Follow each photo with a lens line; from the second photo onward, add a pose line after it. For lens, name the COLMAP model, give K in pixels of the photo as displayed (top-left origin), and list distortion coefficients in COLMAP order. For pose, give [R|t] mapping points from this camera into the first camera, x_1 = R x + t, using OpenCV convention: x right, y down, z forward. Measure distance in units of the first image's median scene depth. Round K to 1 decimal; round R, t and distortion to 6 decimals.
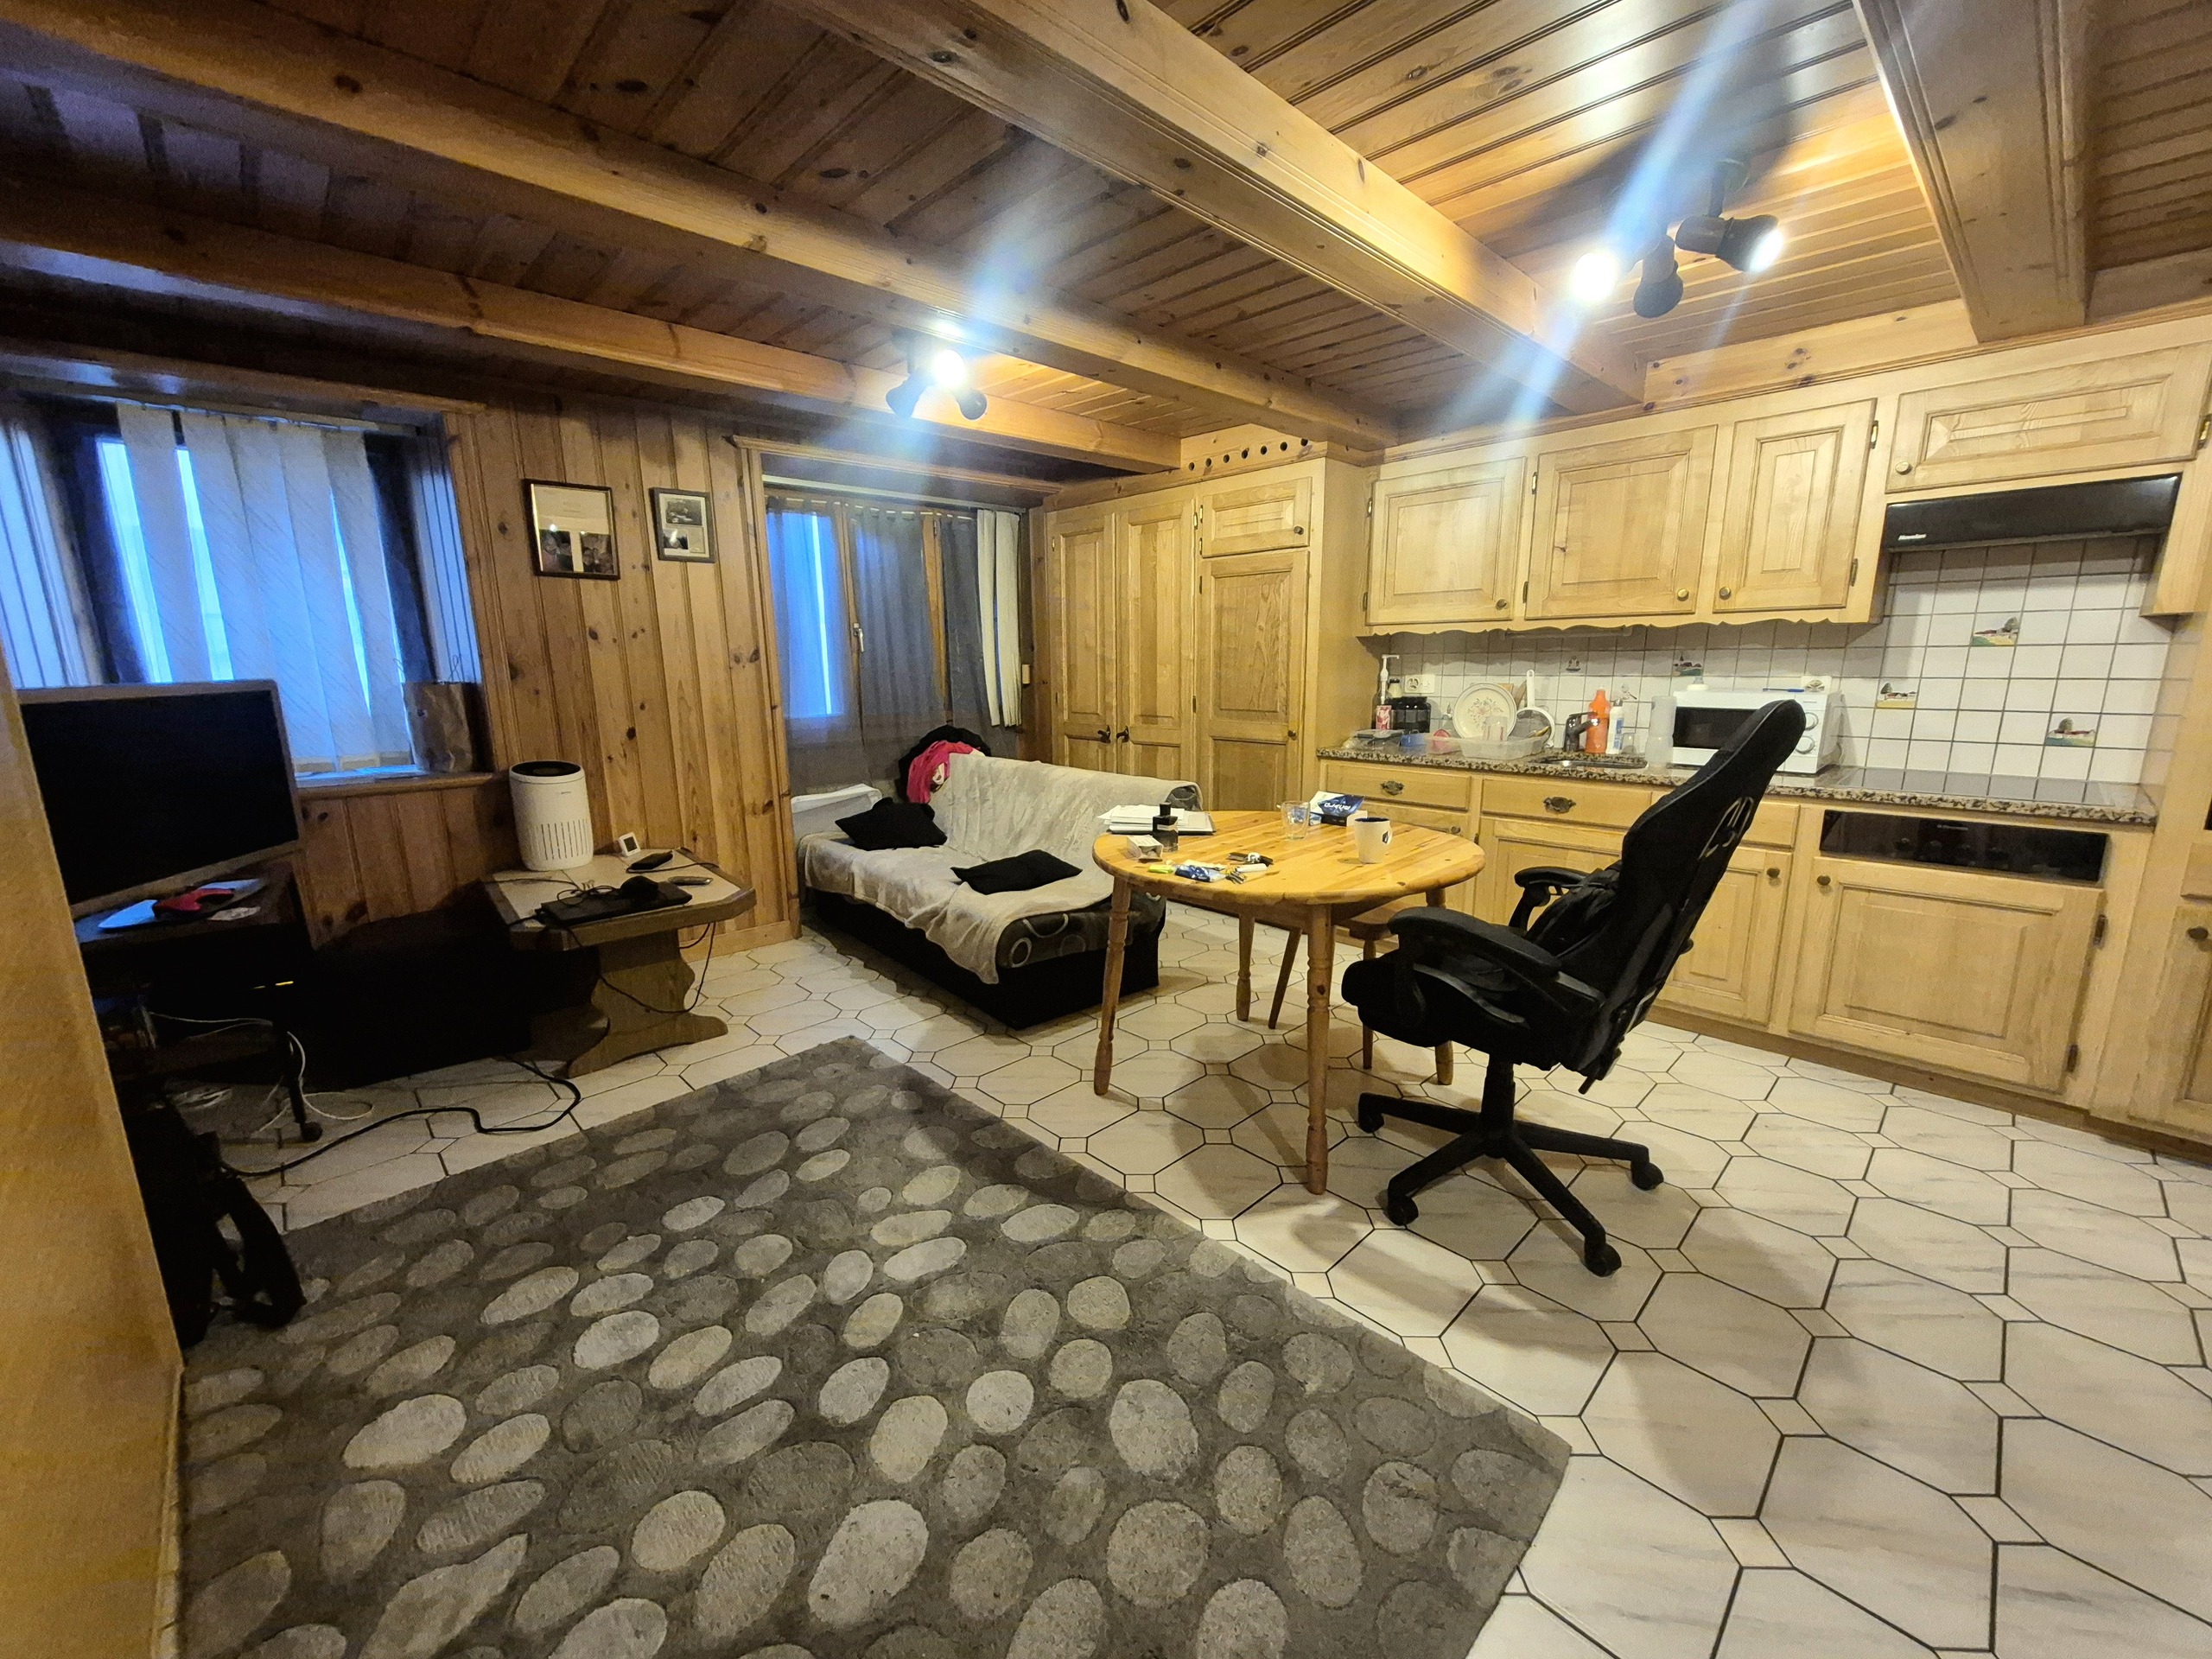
lens RADIAL K [[876.9, 0, 1103.2], [0, 876.9, 832.6], [0, 0, 1]] dist [0.009082, -0.000478]
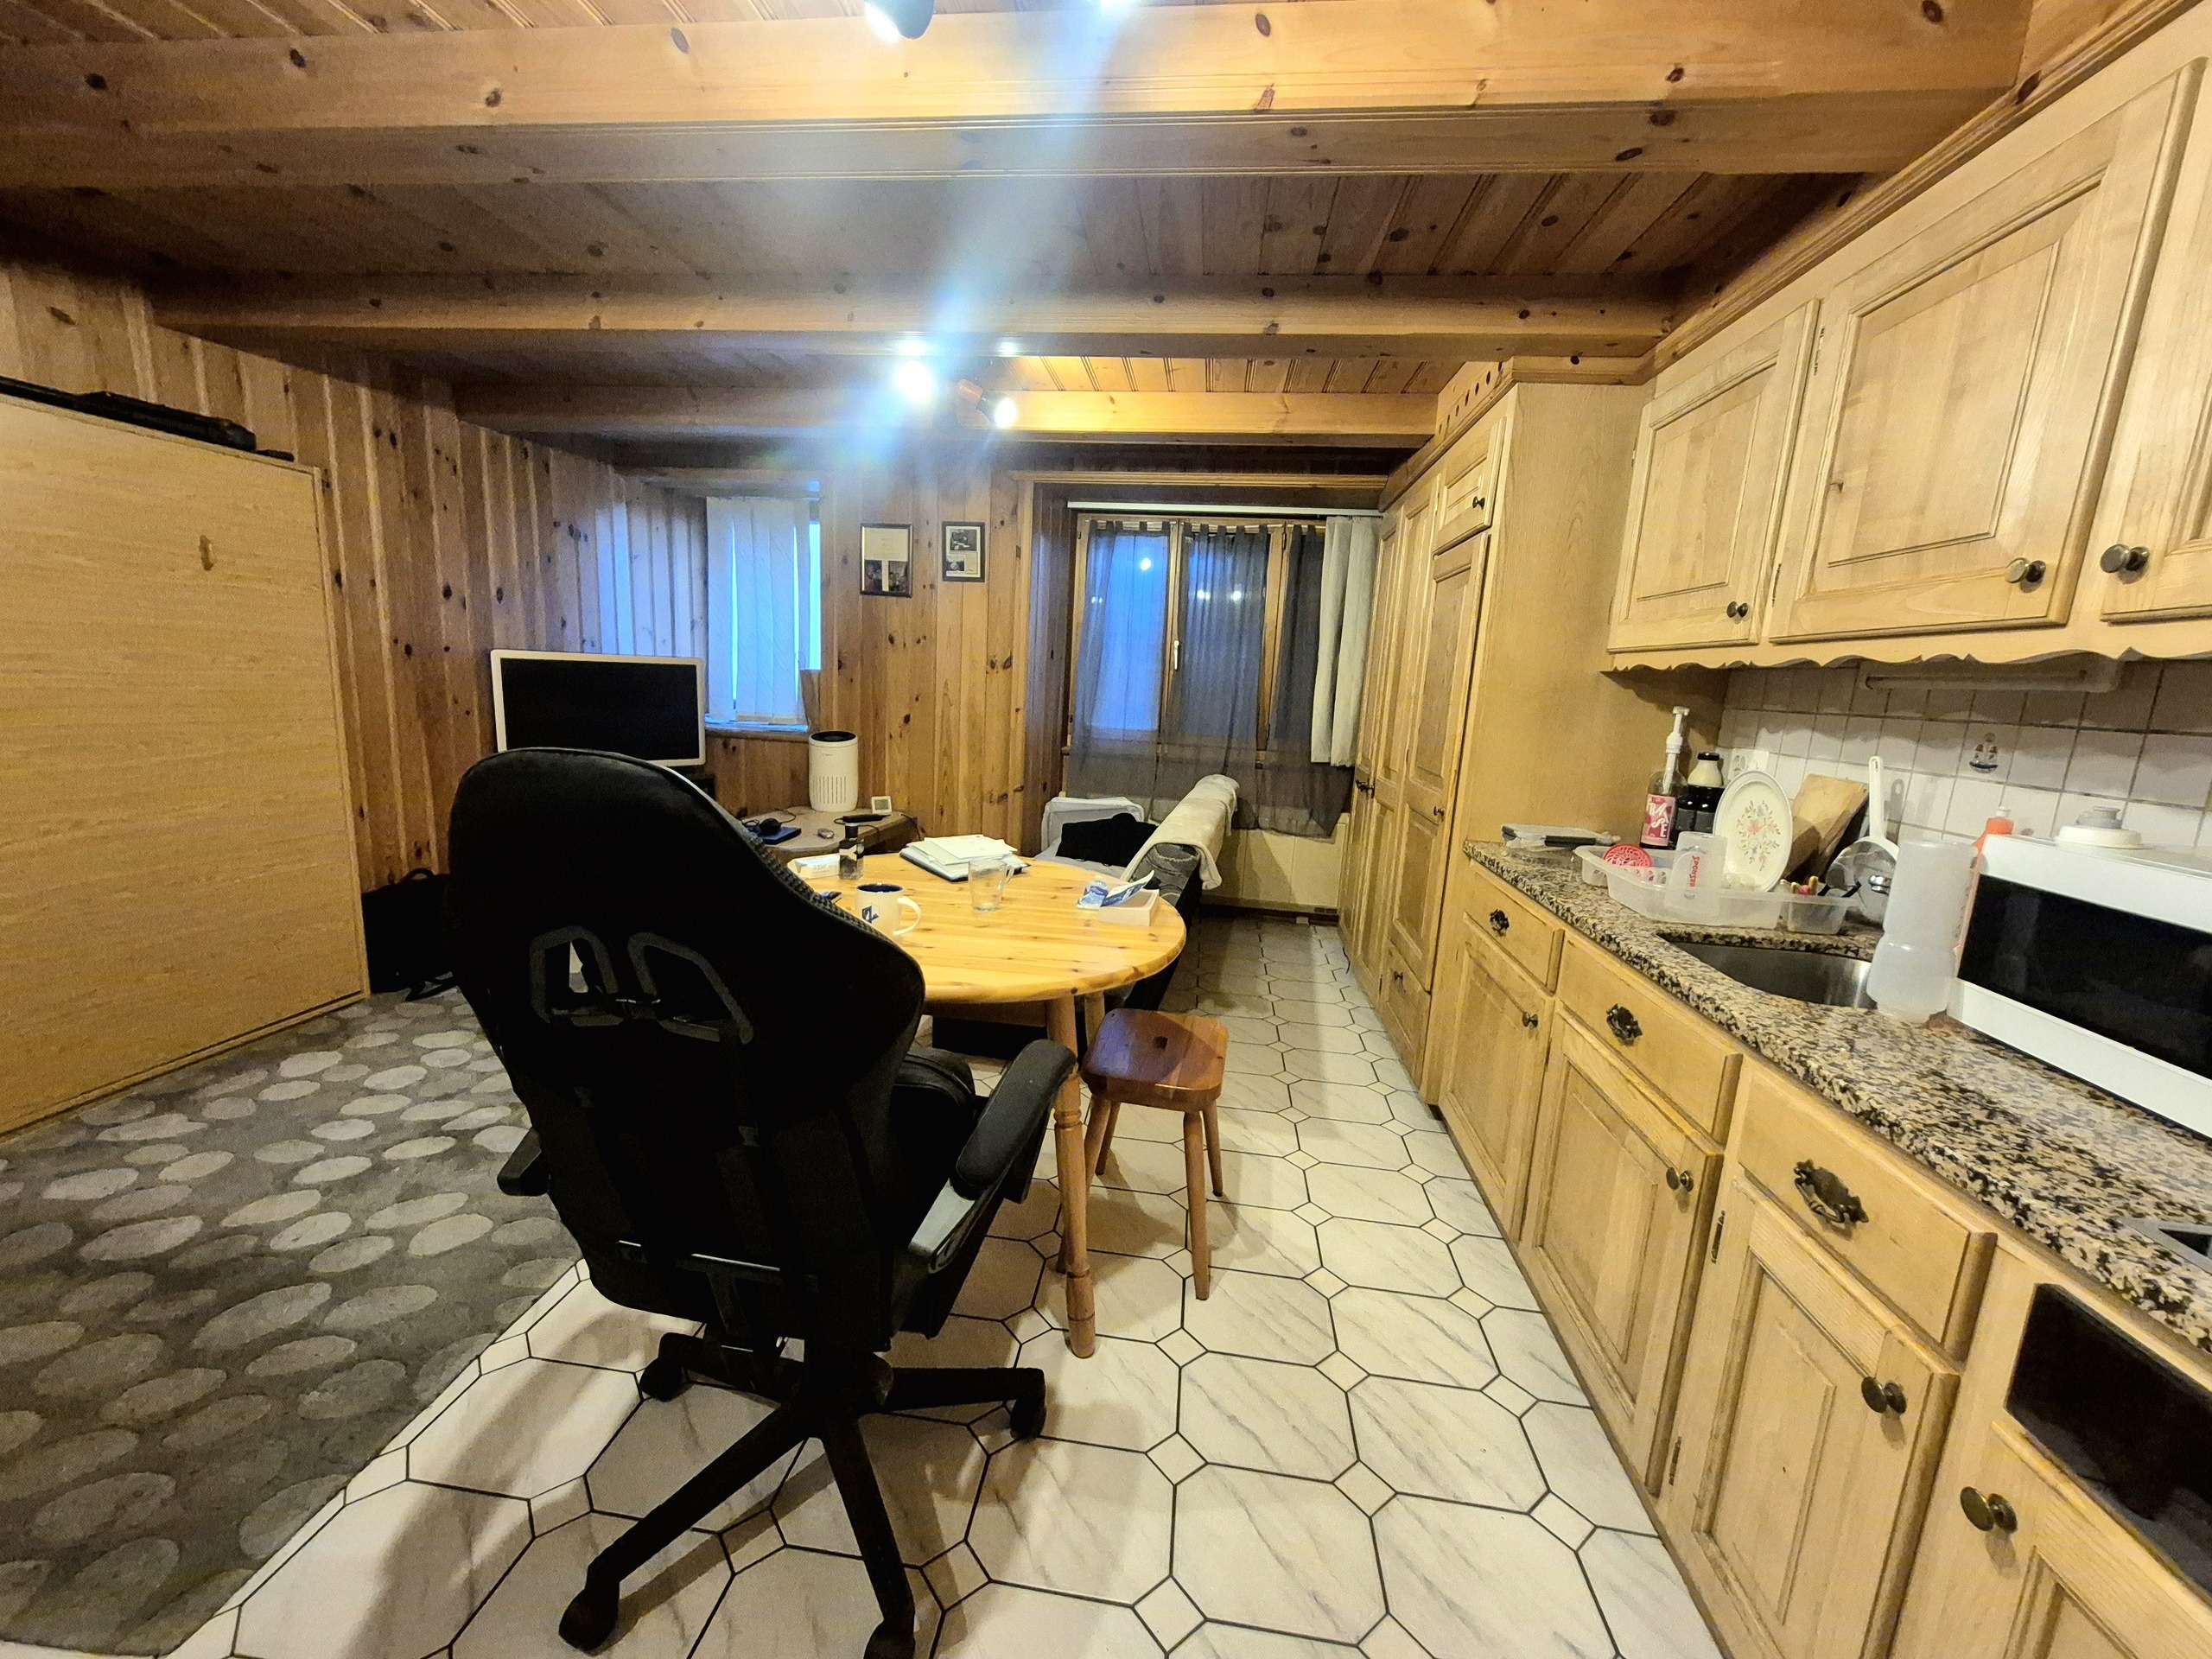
lens RADIAL K [[876.9, 0, 1091.0], [0, 876.9, 826.4], [0, 0, 1]] dist [0.009082, -0.000478]
pose [[0.622998, 0.180573, -0.761096, 0.657111], [-0.215072, 0.975032, 0.055282, -0.096680], [0.752076, 0.129250, 0.646279, 0.447151]]
